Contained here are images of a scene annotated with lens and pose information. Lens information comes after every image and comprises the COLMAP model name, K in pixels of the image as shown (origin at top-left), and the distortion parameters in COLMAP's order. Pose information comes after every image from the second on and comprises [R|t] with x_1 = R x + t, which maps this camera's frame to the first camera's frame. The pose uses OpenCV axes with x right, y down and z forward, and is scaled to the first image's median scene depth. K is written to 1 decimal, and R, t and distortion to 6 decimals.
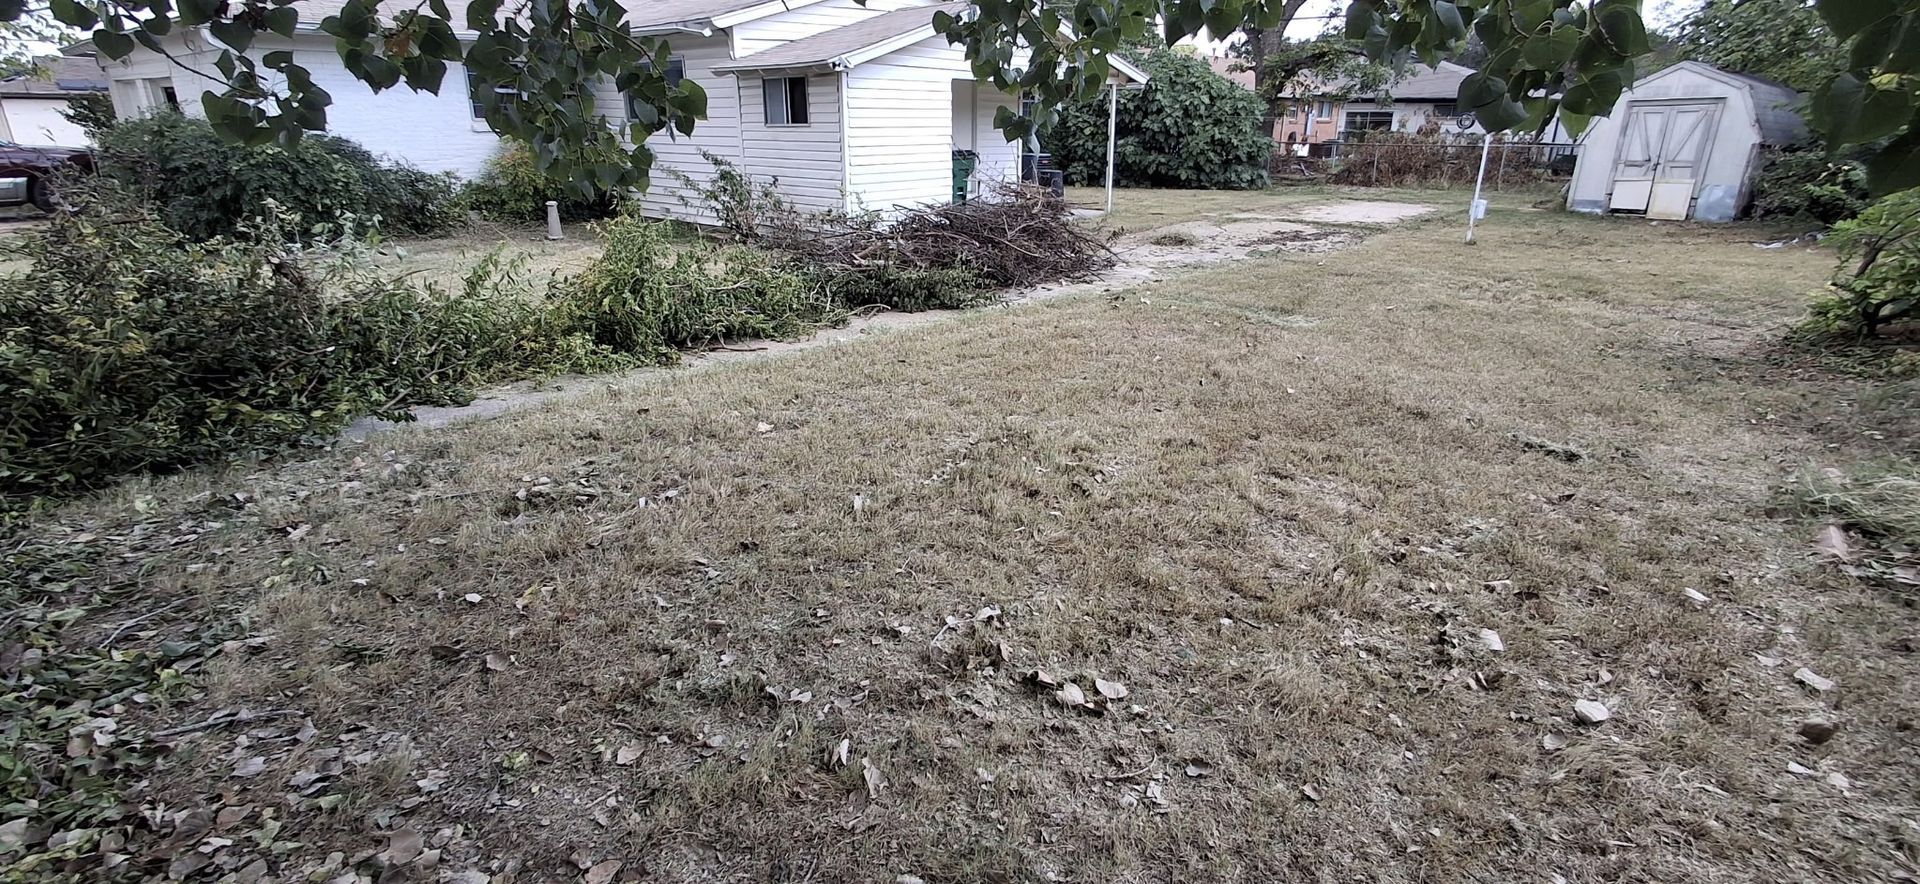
lens RADIAL K [[873.2, 0, 960.0], [0, 873.2, 442.0], [0, 0, 1]] dist [-0.001519, 0.000109]
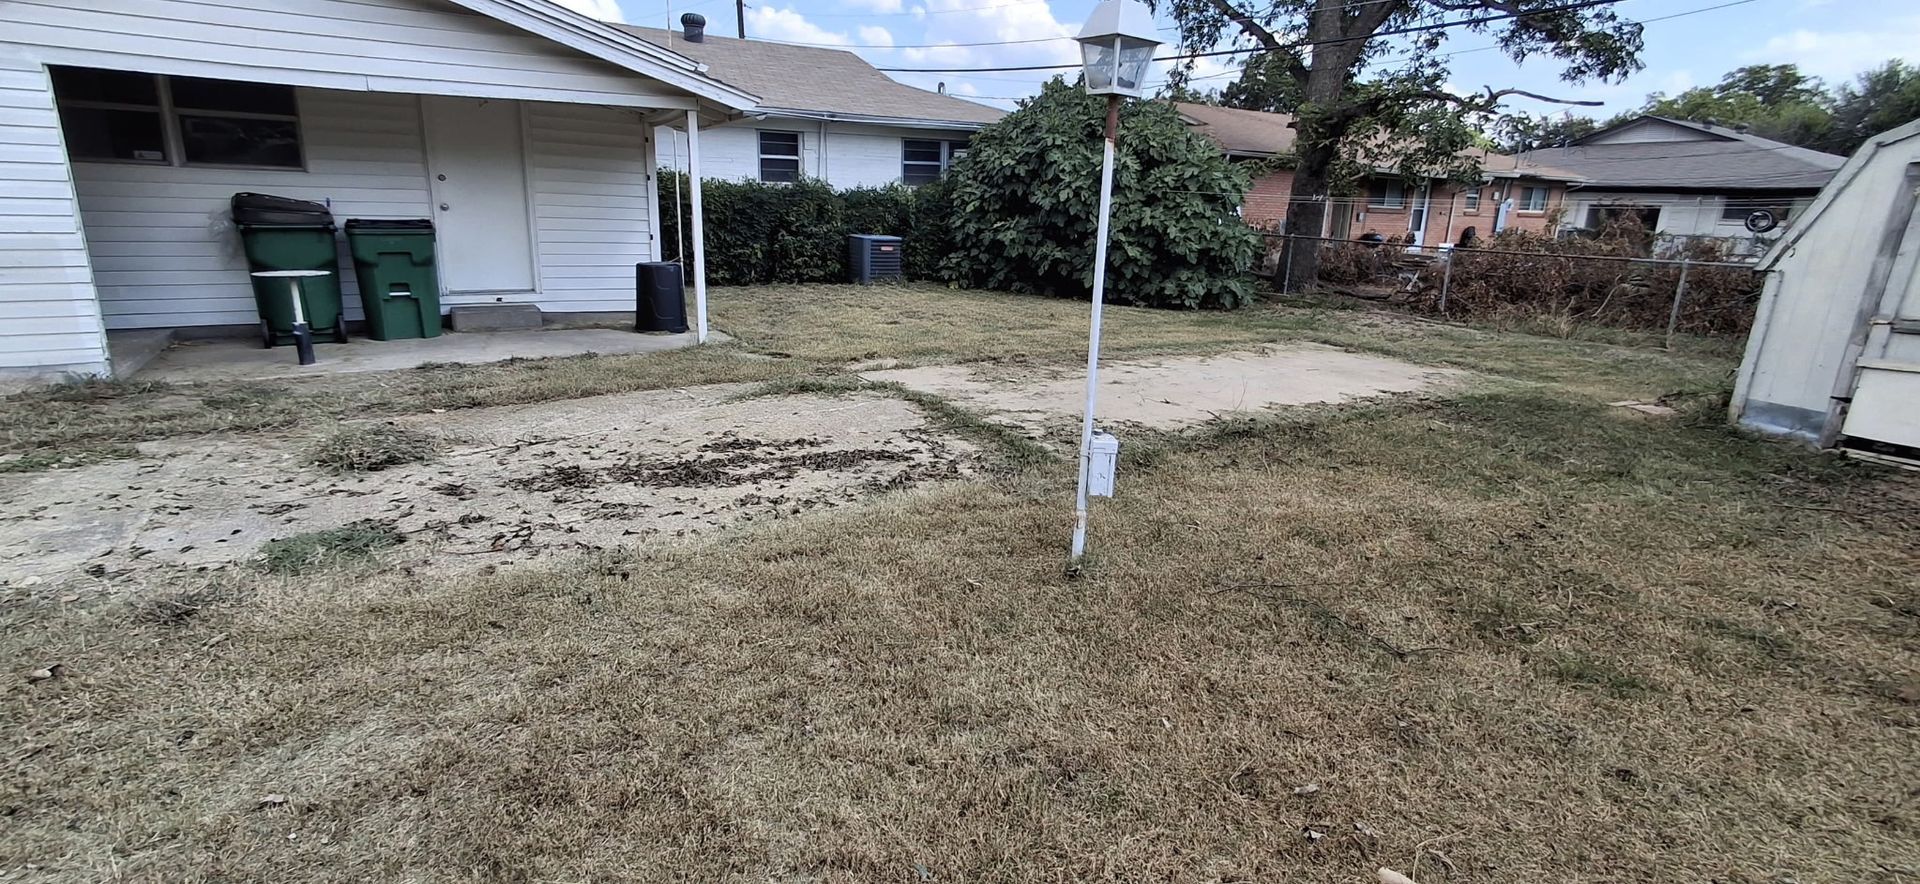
lens RADIAL K [[873.2, 0, 960.0], [0, 873.2, 442.0], [0, 0, 1]] dist [-0.001519, 0.000109]
pose [[0.952741, 0.111061, -0.282756, 0.360851], [-0.134277, 0.988873, -0.064034, -0.140405], [0.272498, 0.098975, 0.957052, 0.392172]]
